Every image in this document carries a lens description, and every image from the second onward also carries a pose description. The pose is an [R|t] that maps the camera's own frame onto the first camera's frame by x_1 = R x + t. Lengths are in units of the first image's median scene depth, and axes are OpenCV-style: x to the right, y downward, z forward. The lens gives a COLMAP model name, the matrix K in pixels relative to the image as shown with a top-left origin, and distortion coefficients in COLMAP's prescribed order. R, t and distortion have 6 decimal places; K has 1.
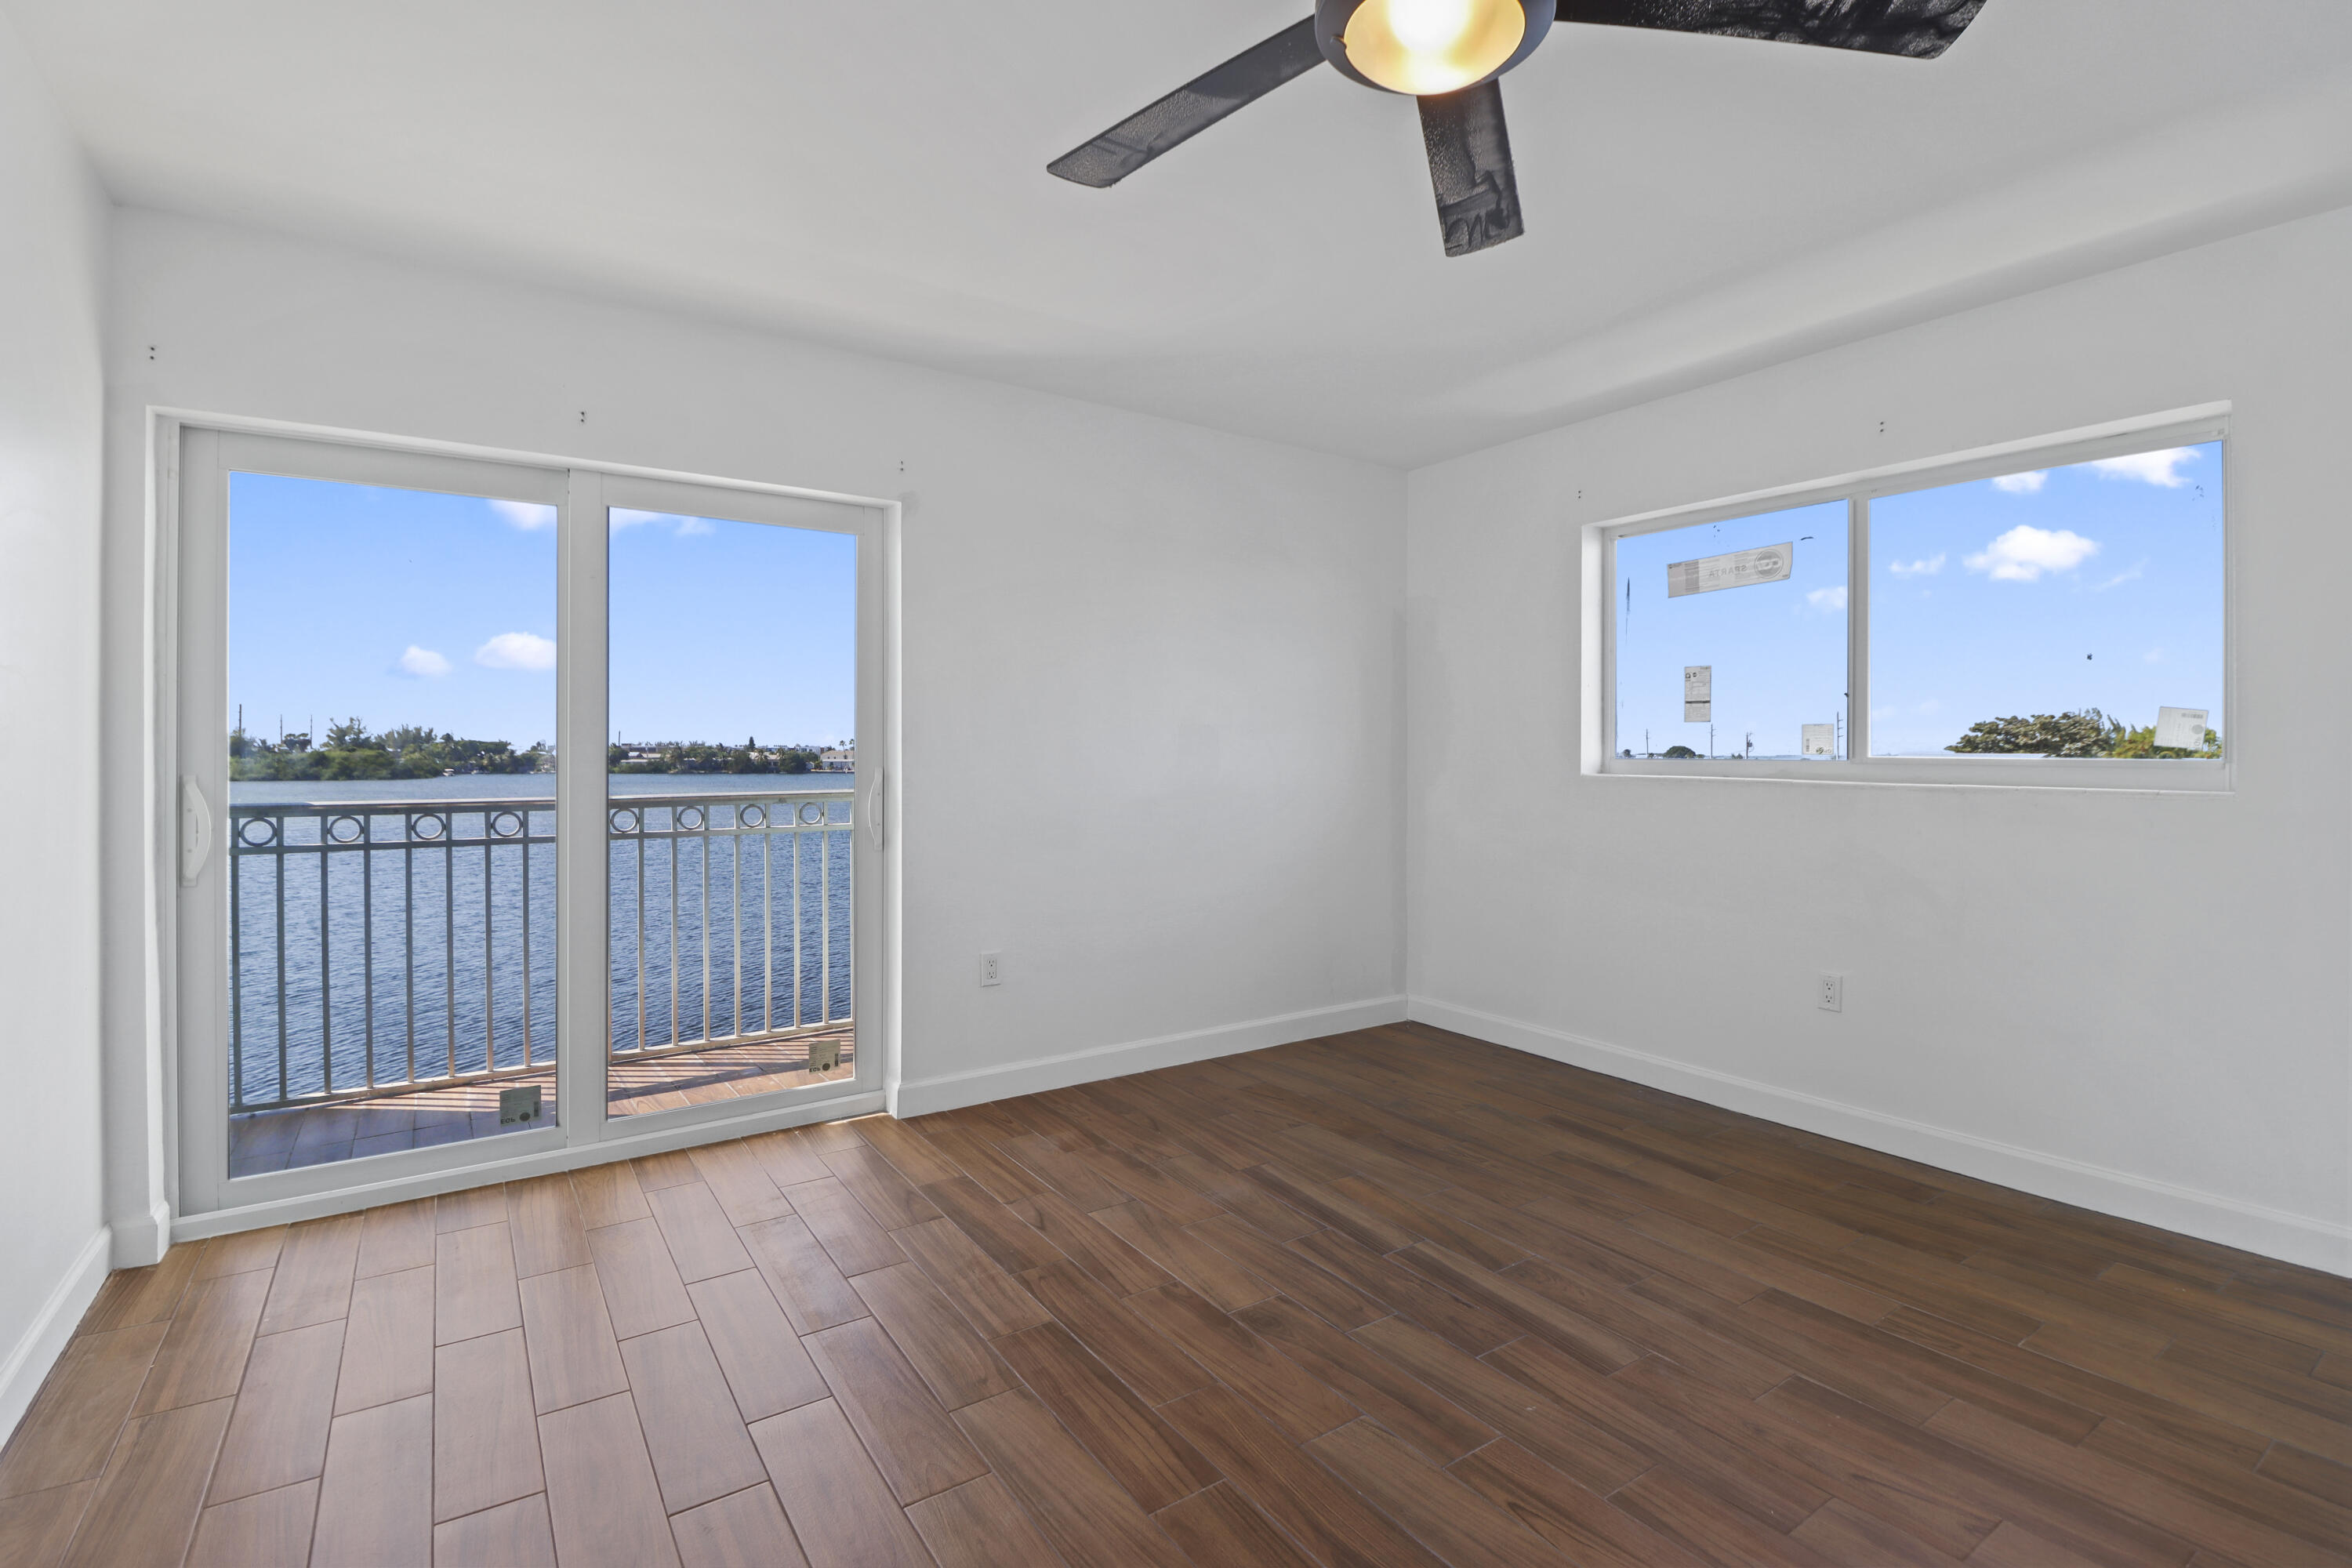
lens RADIAL K [[1113.6, 0, 1165.9], [0, 1113.6, 752.6], [0, 0, 1]] dist [0.017747, -0.018614]
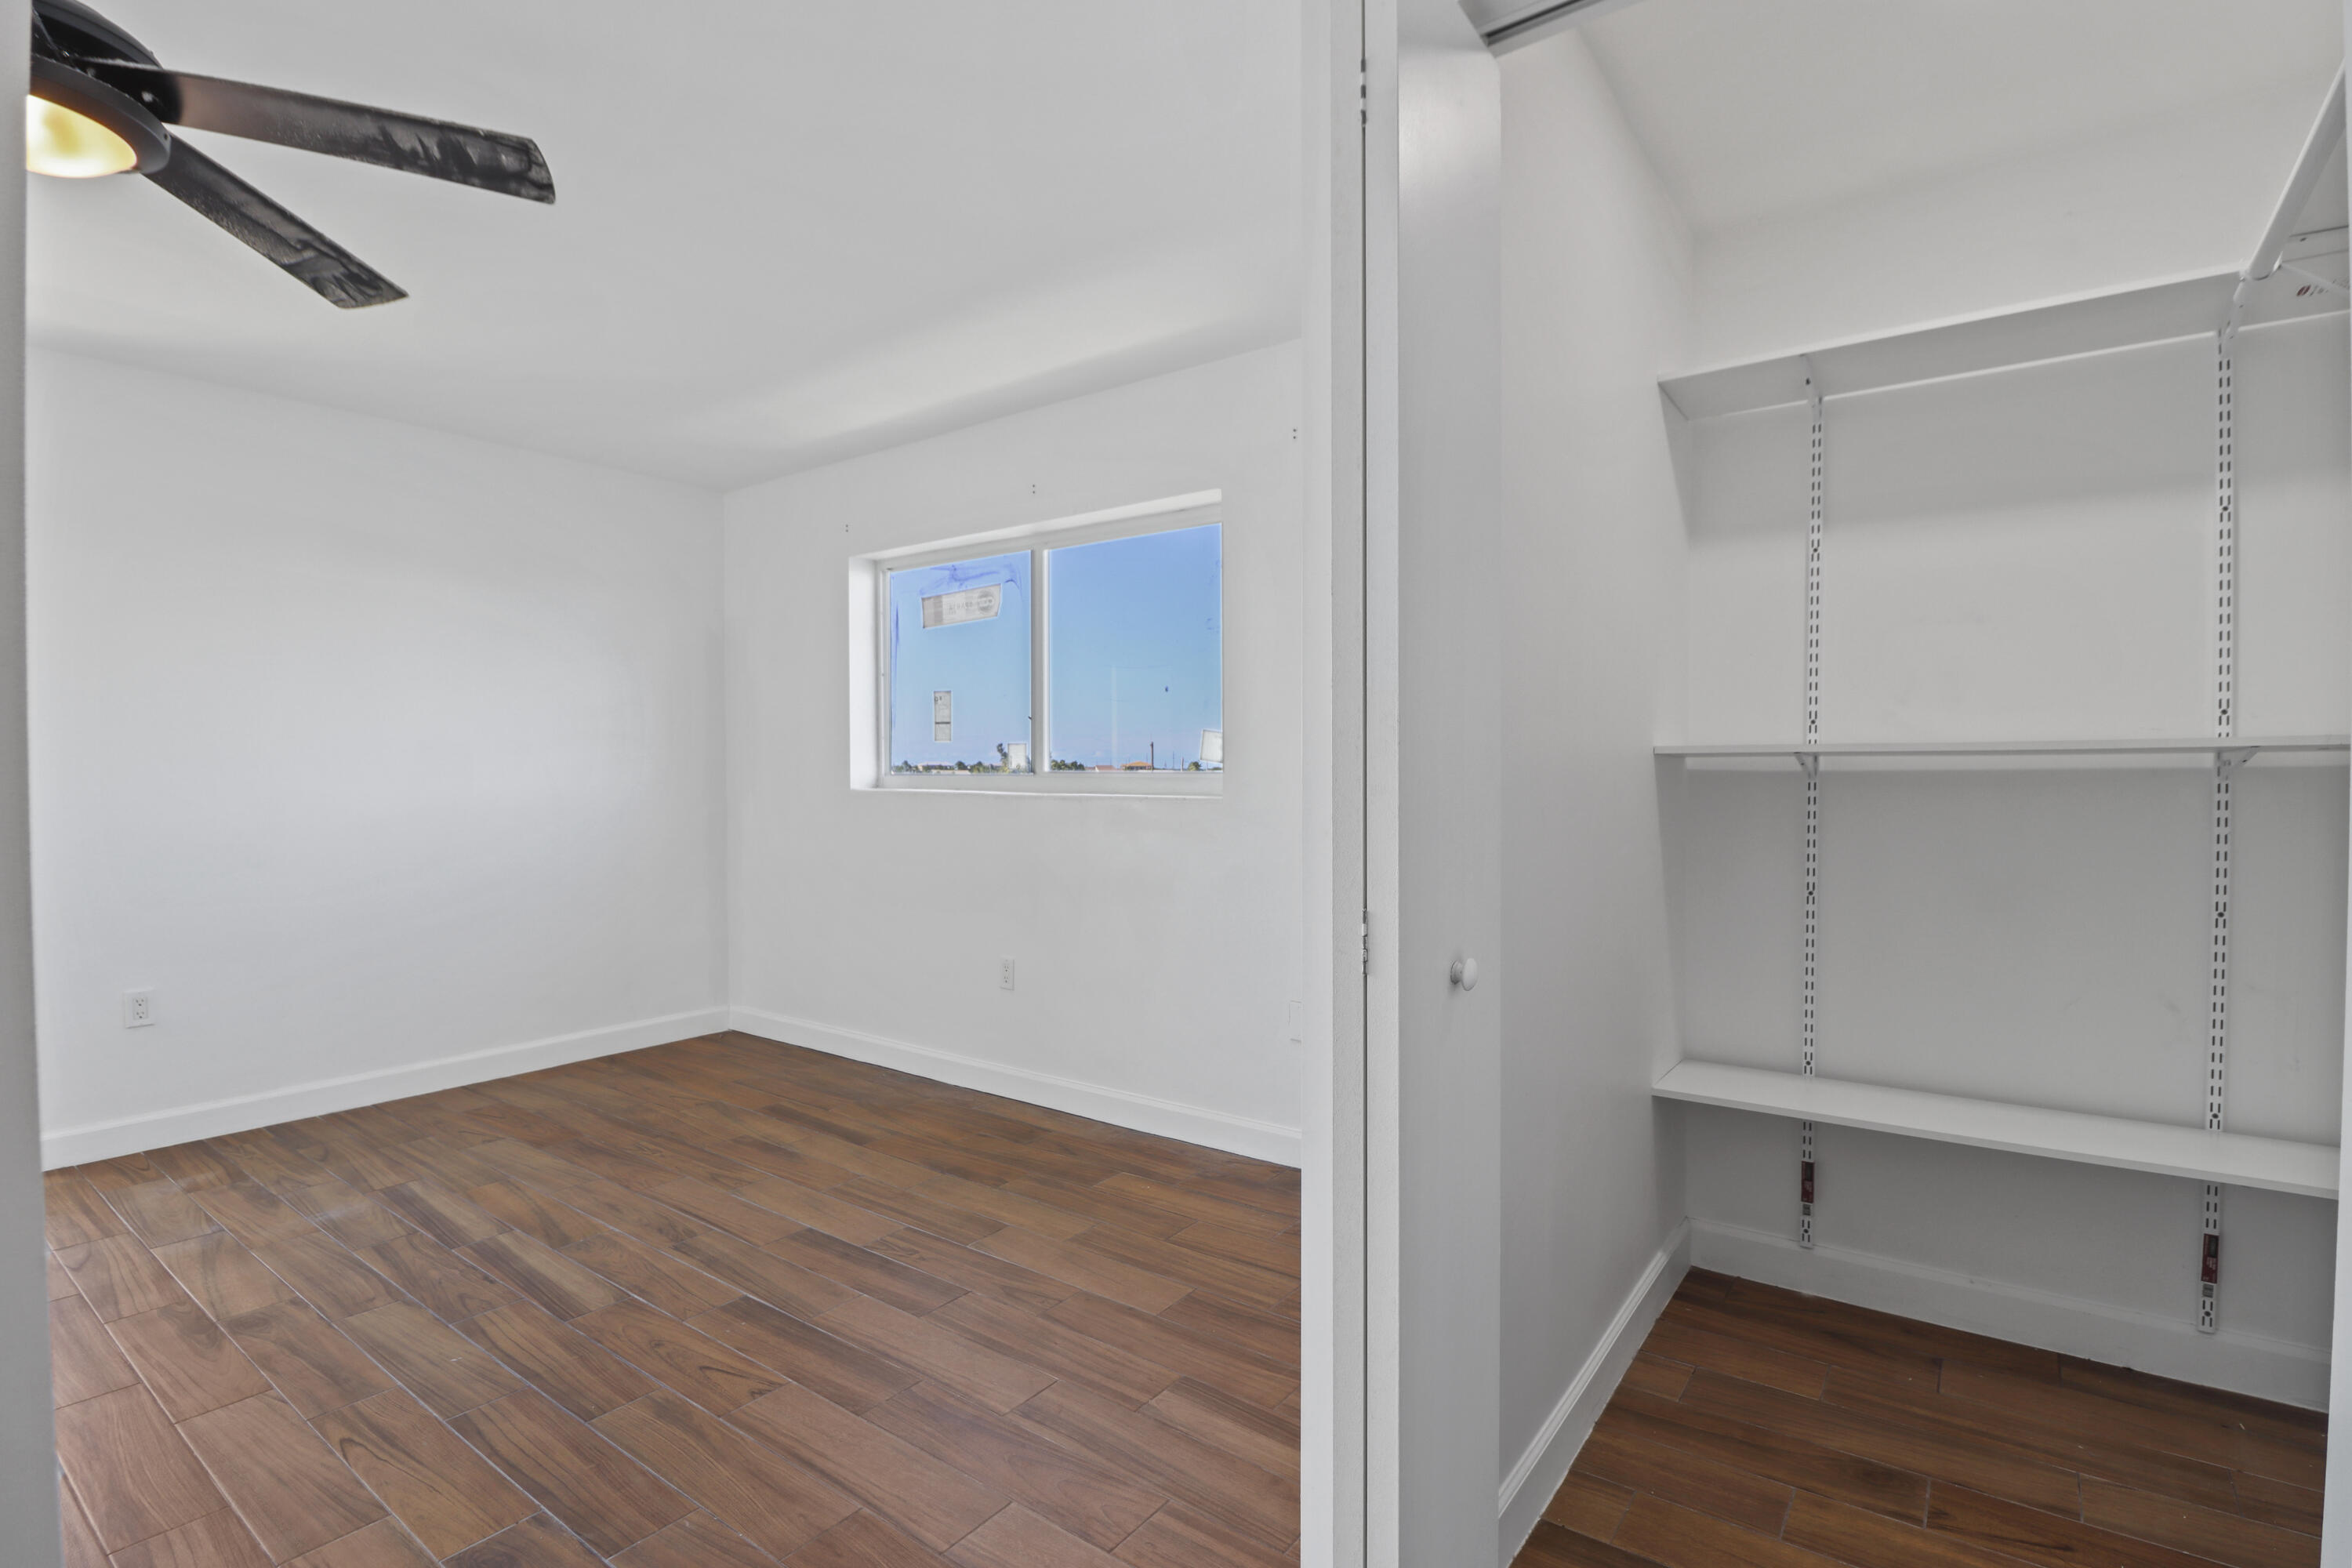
lens RADIAL K [[1140.4, 0, 1182.0], [0, 1140.4, 792.5], [0, 0, 1]] dist [0.014418, -0.019982]
pose [[0.945943, -0.014205, 0.324023, 0.456712], [0.007083, 0.999707, 0.023147, -0.000677], [-0.324257, -0.019600, 0.945766, -0.212275]]
